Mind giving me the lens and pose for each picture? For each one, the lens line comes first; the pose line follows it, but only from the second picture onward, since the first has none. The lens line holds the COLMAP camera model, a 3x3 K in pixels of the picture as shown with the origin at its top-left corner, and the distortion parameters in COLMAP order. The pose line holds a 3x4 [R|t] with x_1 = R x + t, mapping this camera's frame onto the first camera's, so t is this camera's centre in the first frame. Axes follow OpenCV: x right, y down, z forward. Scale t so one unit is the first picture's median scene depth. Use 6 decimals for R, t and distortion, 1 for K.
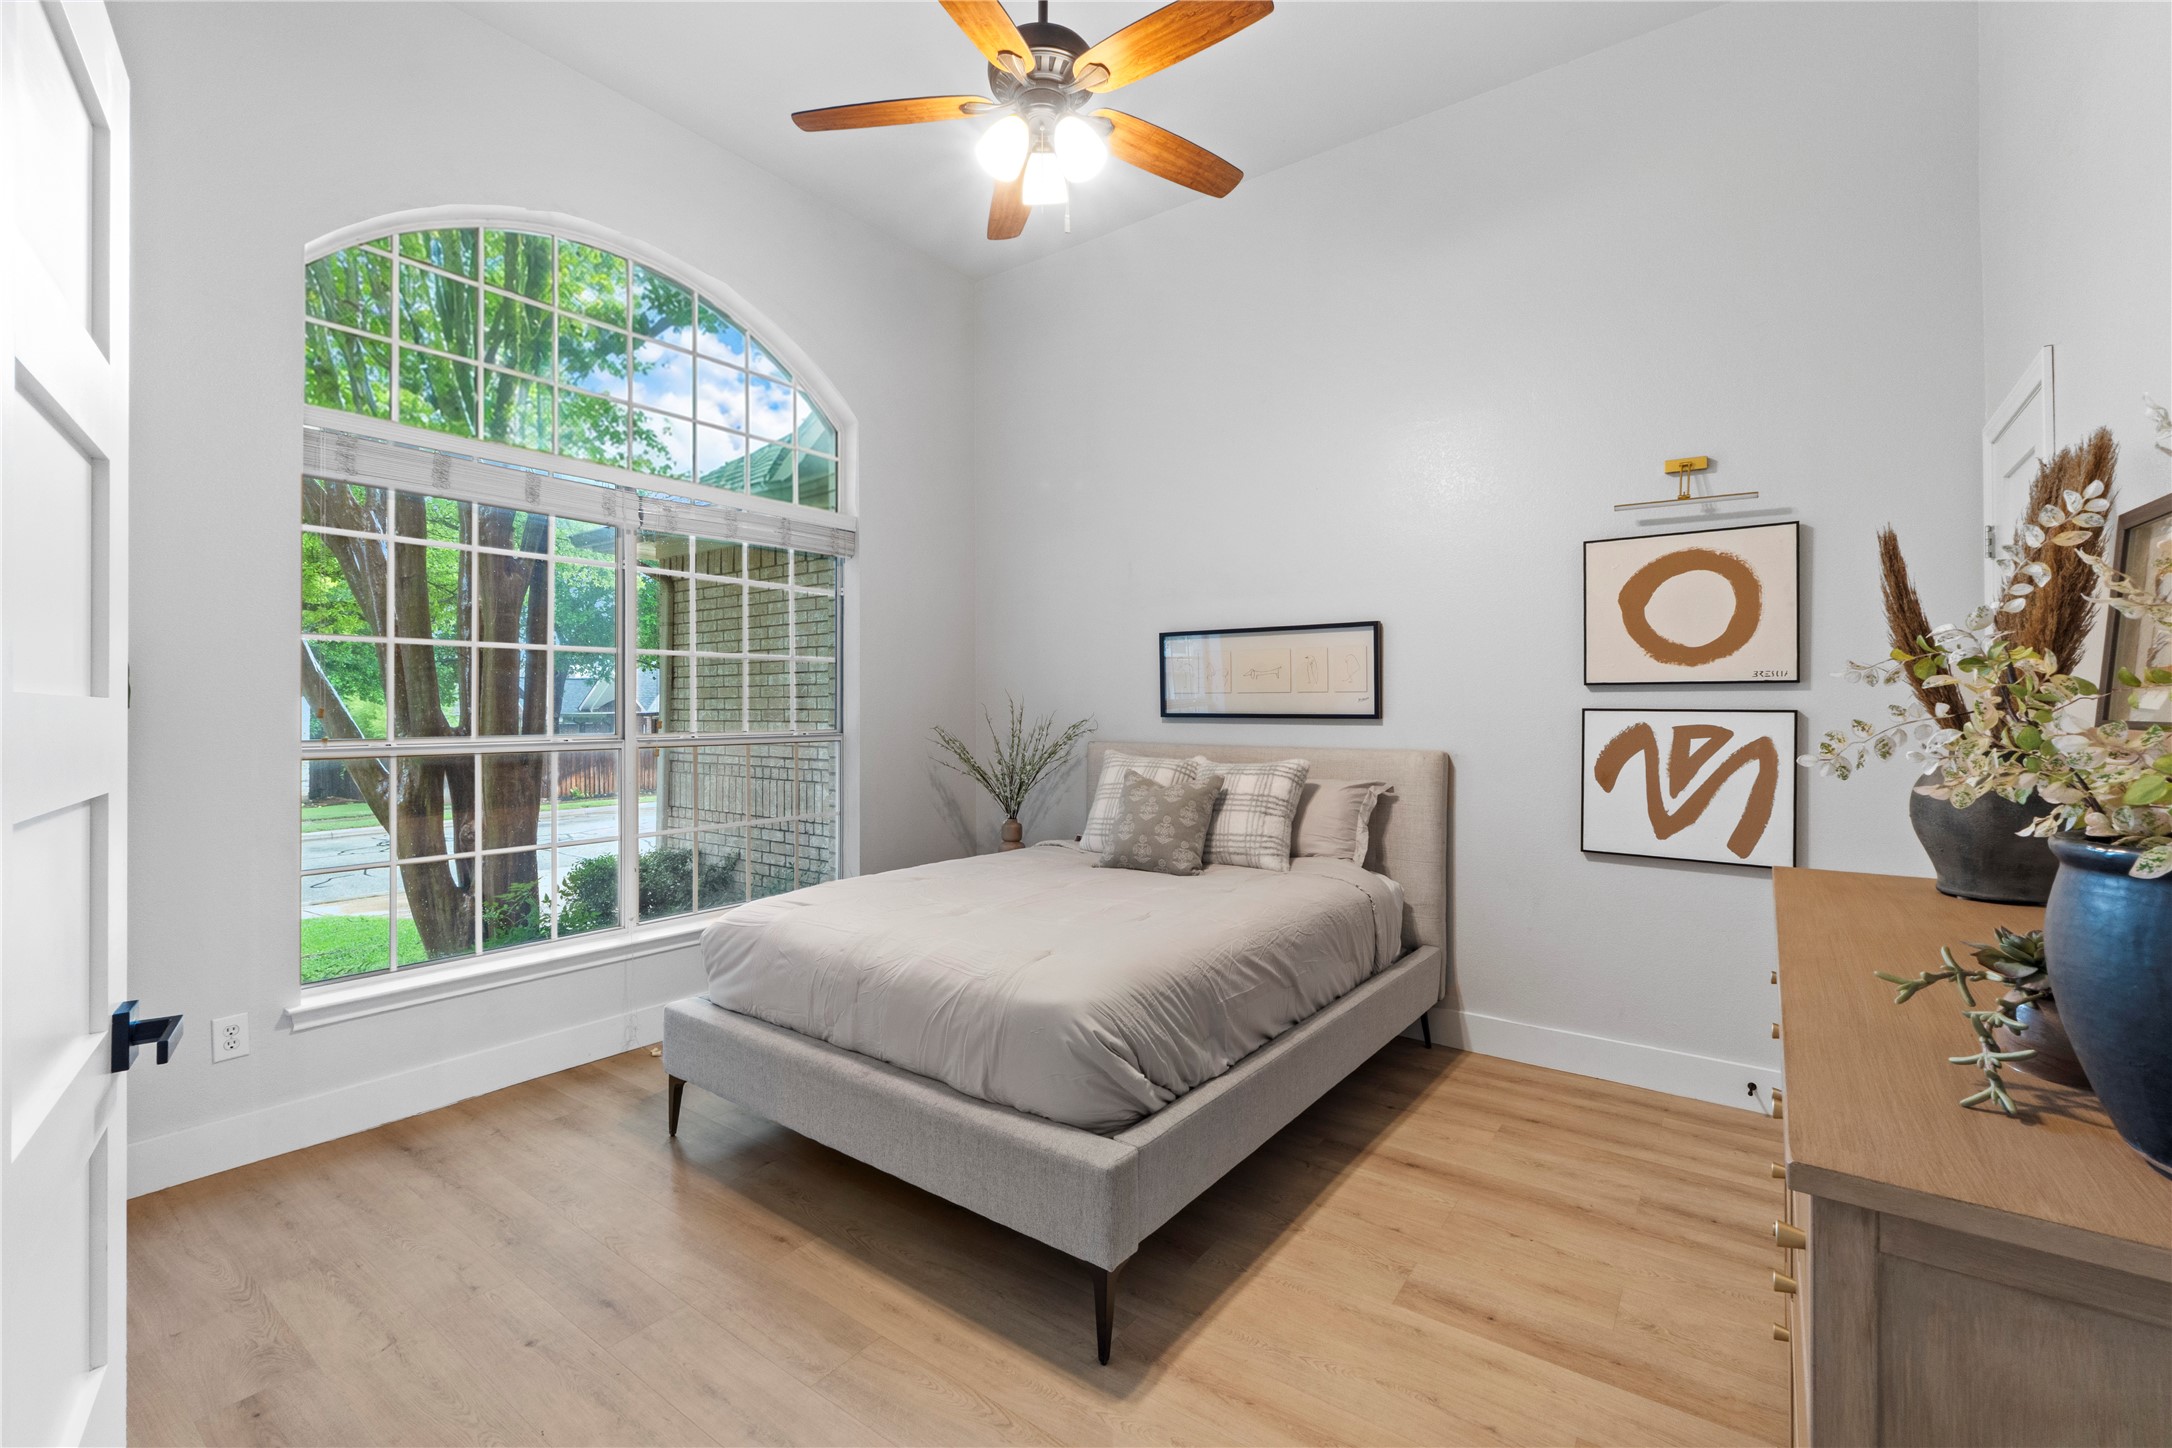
lens RADIAL K [[911.8, 0, 1076.4], [0, 911.8, 716.8], [0, 0, 1]] dist [-0.003288, -0.000316]
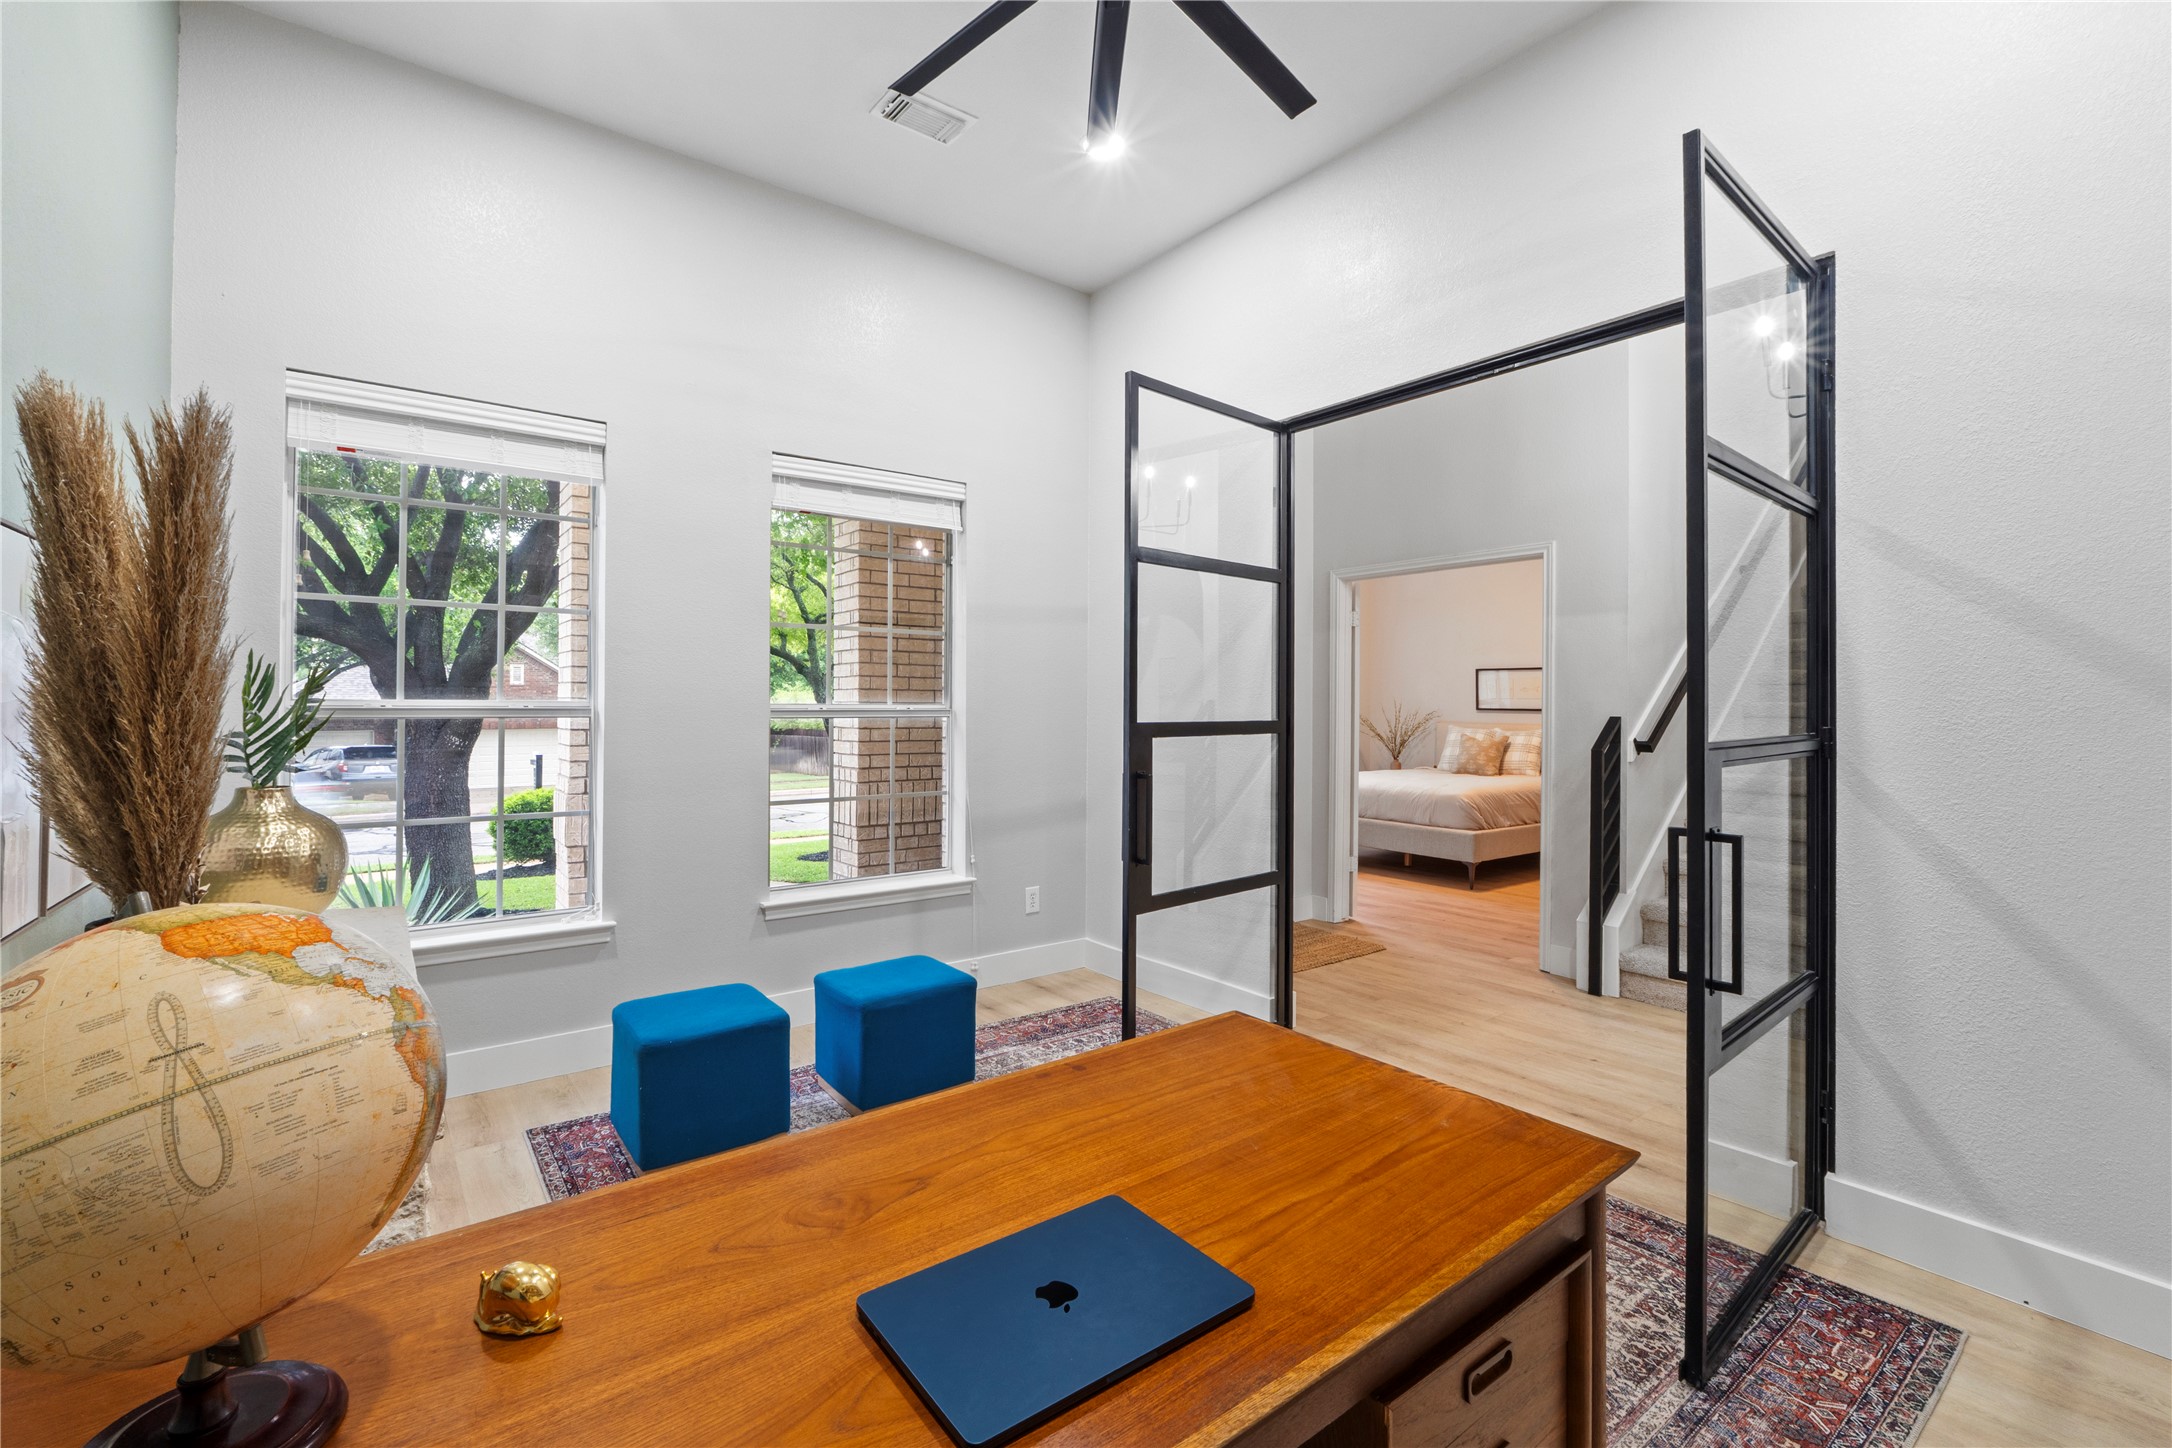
lens RADIAL K [[911.8, 0, 1076.4], [0, 911.8, 716.8], [0, 0, 1]] dist [-0.003288, -0.000316]
pose [[0.959579, 0.006674, -0.281361, -0.234665], [-0.003492, 0.999924, 0.011808, -0.006351], [0.281418, -0.010348, 0.959529, -1.482723]]
